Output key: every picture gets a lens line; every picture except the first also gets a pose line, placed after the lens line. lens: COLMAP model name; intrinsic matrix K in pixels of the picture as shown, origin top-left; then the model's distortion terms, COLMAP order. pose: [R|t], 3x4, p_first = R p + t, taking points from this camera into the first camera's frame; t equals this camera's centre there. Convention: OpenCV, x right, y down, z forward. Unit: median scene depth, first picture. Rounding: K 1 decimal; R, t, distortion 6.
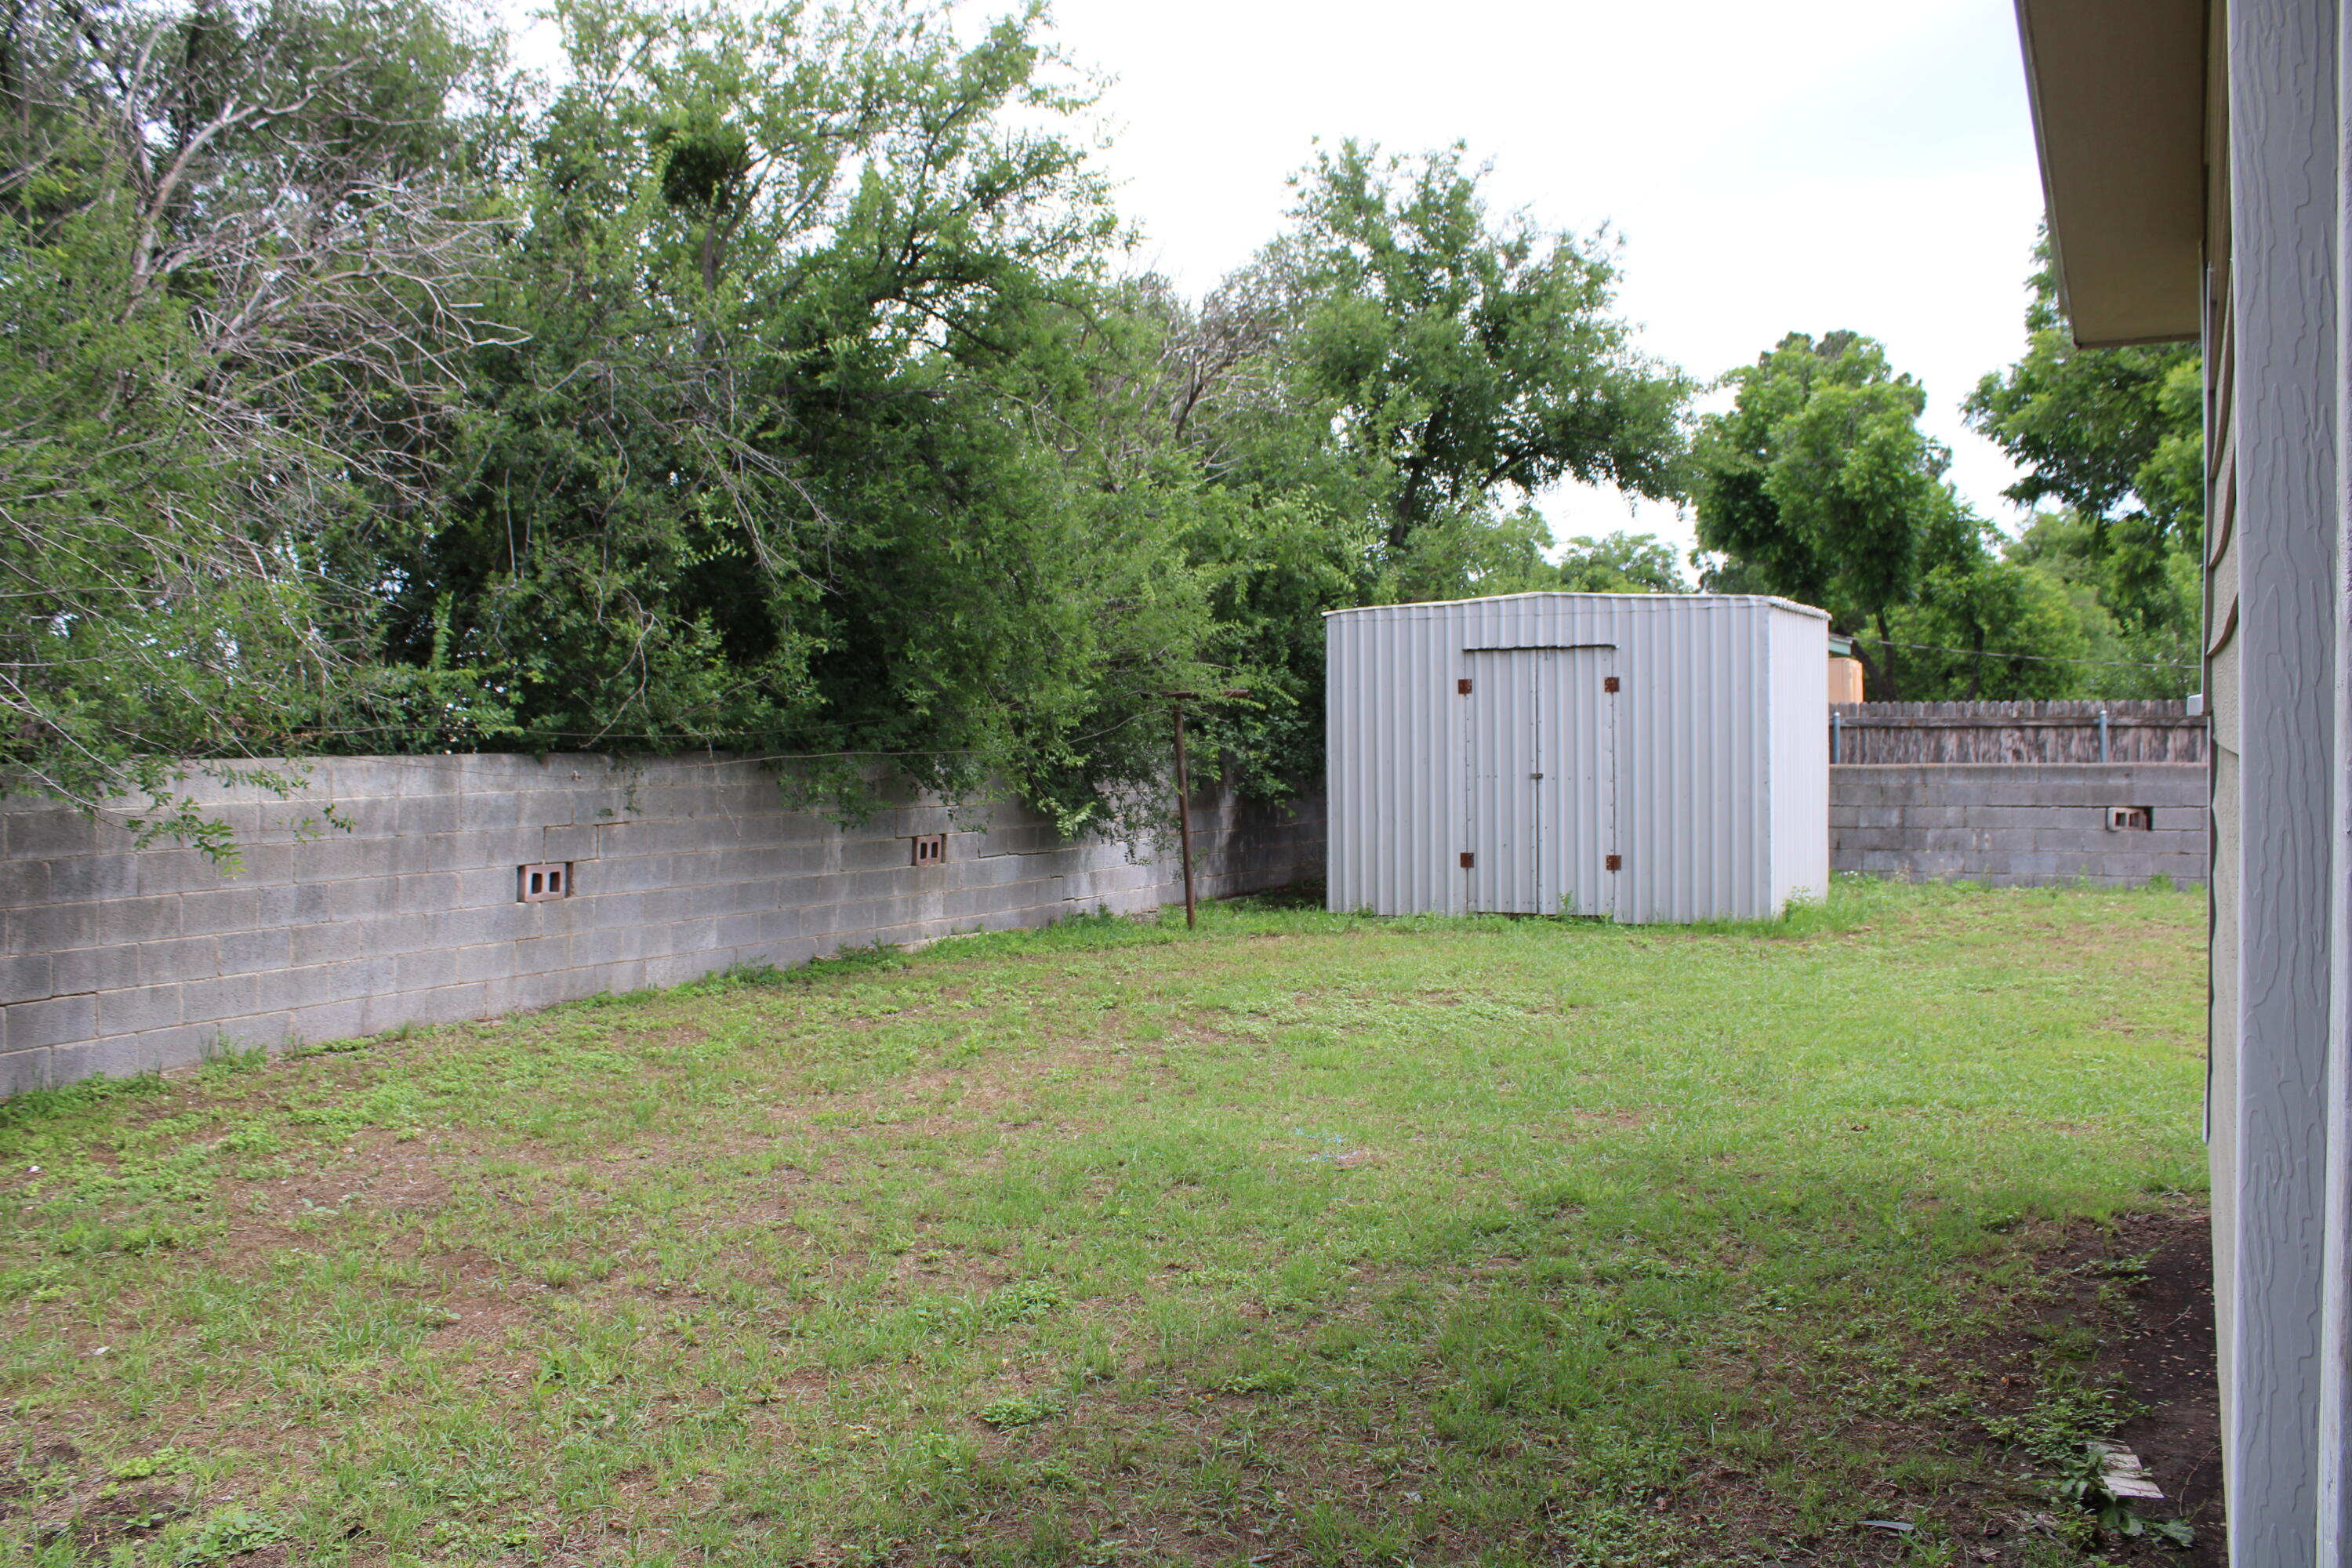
lens RADIAL K [[2003.9, 0, 1176.0], [0, 2003.9, 784.0], [0, 0, 1]] dist [-0.009706, -0.002284]
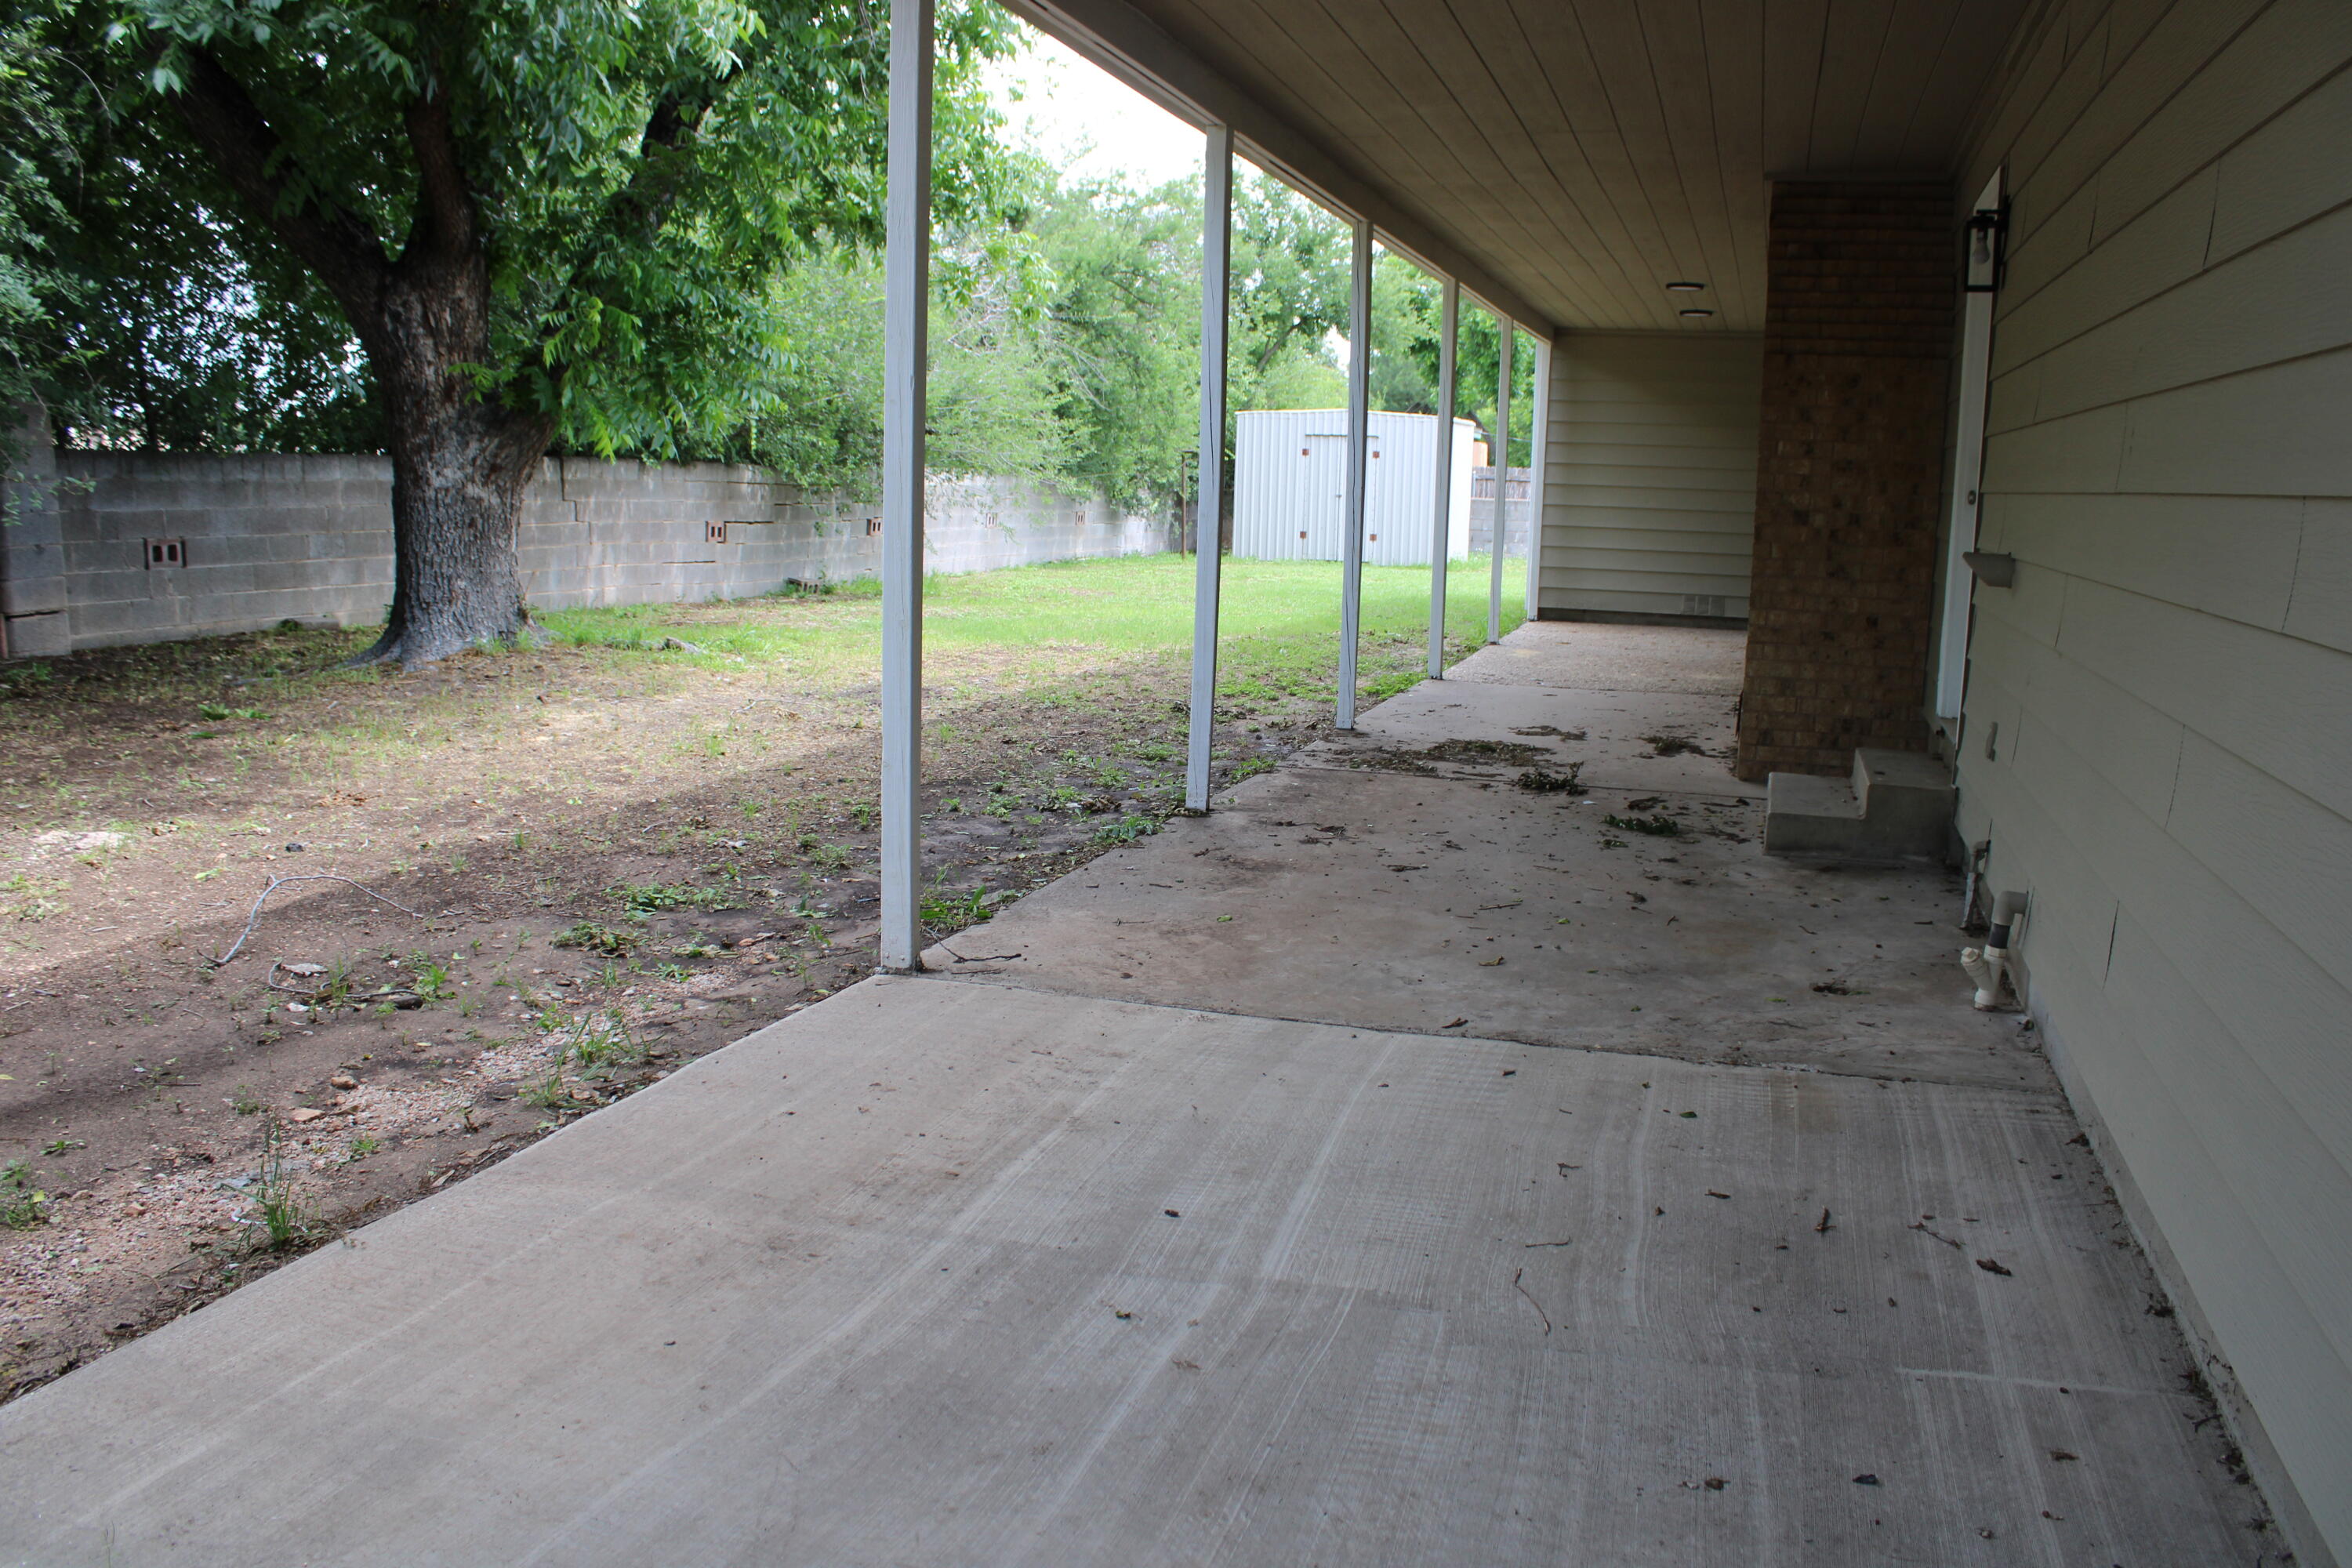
lens RADIAL K [[2003.9, 0, 1176.0], [0, 2003.9, 784.0], [0, 0, 1]] dist [-0.009706, -0.002284]
pose [[0.981408, 0.020588, 0.190827, -0.383096], [-0.047887, 0.989054, 0.139569, 0.009165], [-0.185865, -0.146112, 0.971651, -1.068311]]
